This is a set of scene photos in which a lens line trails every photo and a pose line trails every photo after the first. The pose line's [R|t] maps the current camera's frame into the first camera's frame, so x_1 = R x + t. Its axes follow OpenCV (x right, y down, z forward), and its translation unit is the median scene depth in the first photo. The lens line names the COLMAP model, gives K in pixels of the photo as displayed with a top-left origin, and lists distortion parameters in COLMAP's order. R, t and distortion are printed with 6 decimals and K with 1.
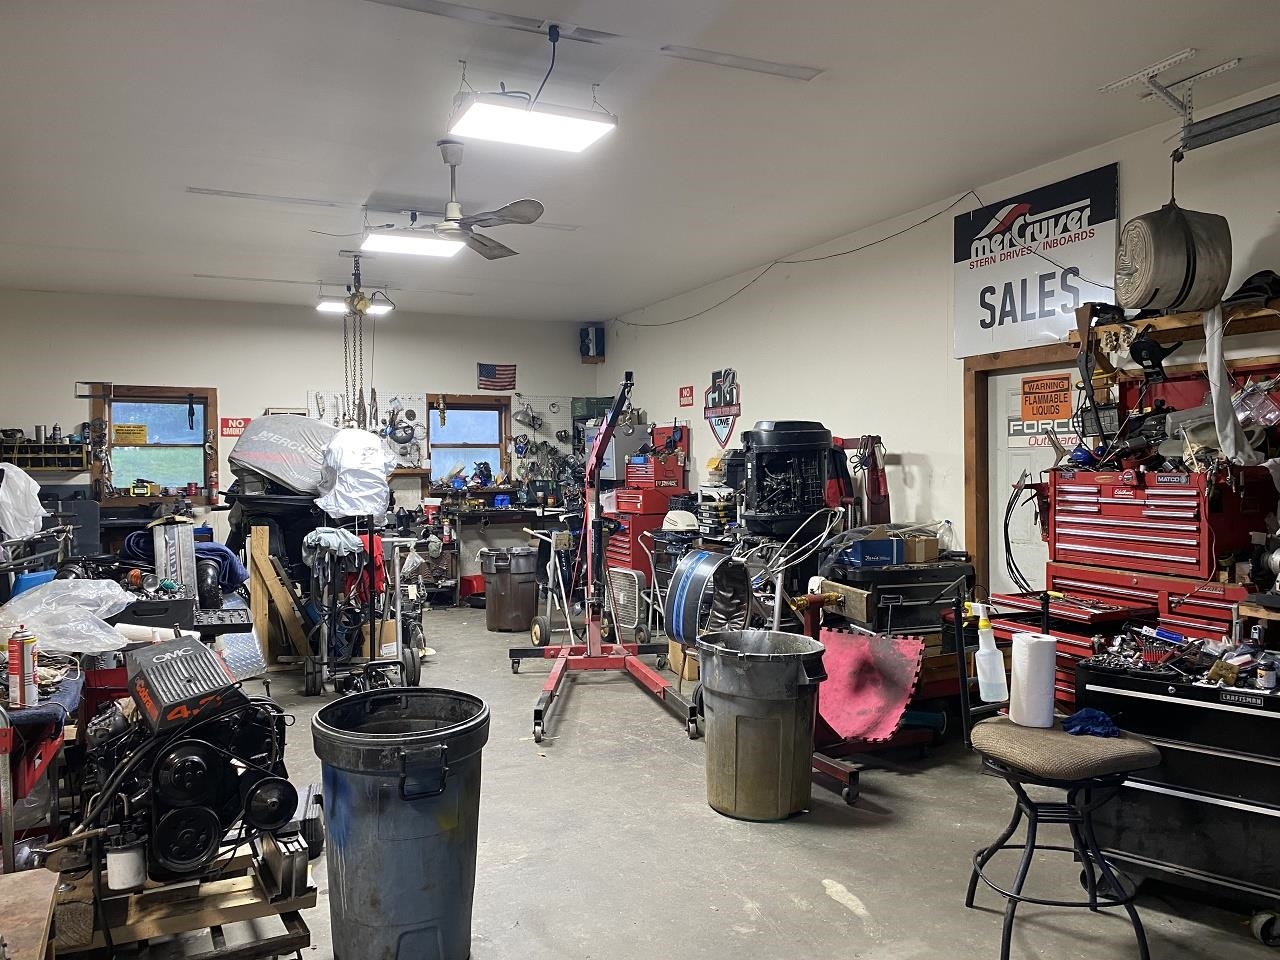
lens RADIAL K [[973.8, 0, 631.9], [0, 973.8, 474.5], [0, 0, 1]] dist [0.027210, -0.056073]
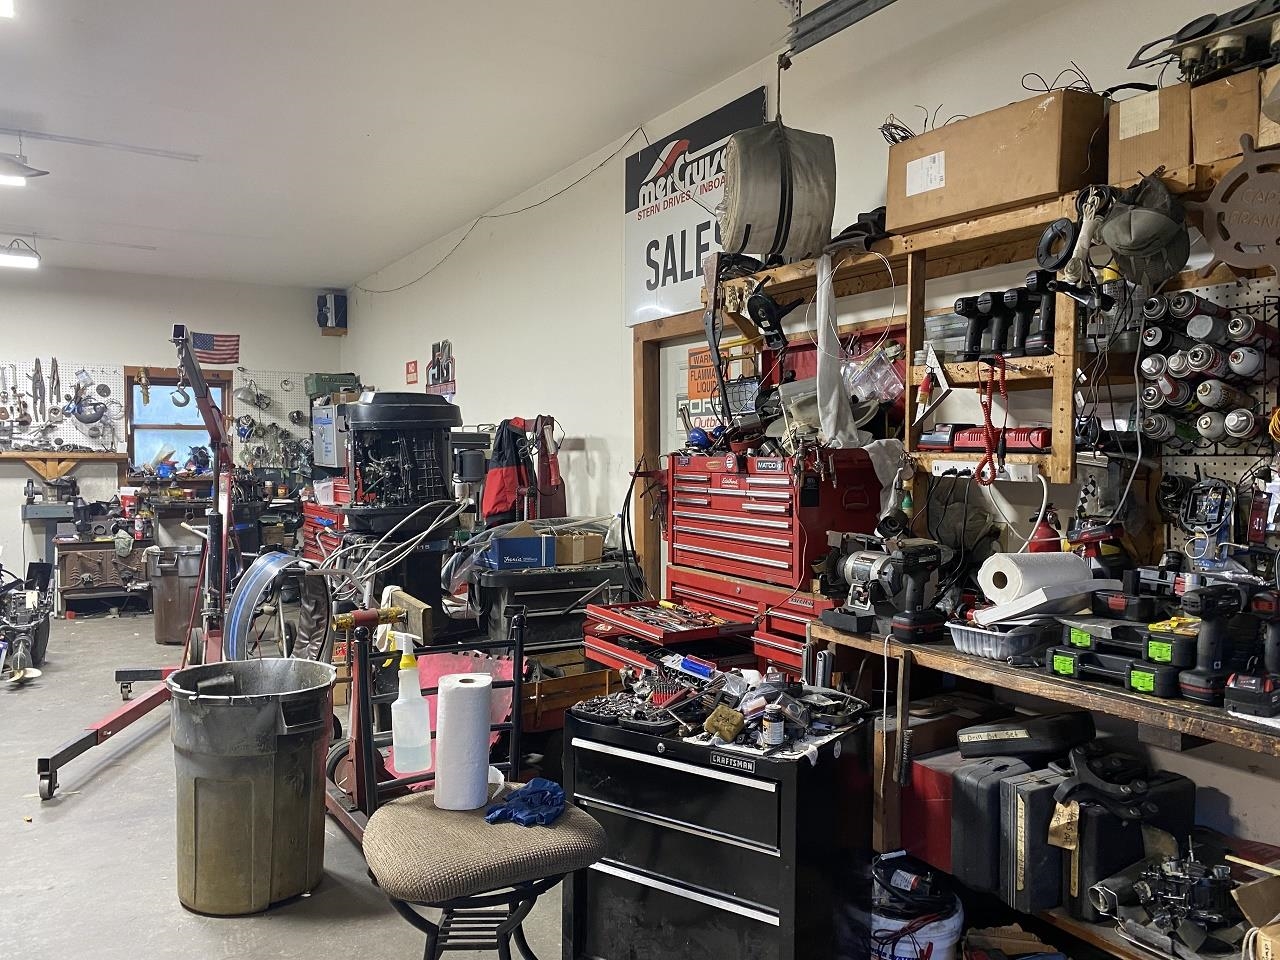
lens RADIAL K [[973.8, 0, 650.2], [0, 973.8, 491.3], [0, 0, 1]] dist [0.027210, -0.056073]
pose [[0.990277, 0.003343, 0.139070, 0.258210], [-0.006947, 0.999652, 0.025442, 0.005024], [-0.138937, -0.026160, 0.989956, 0.162074]]
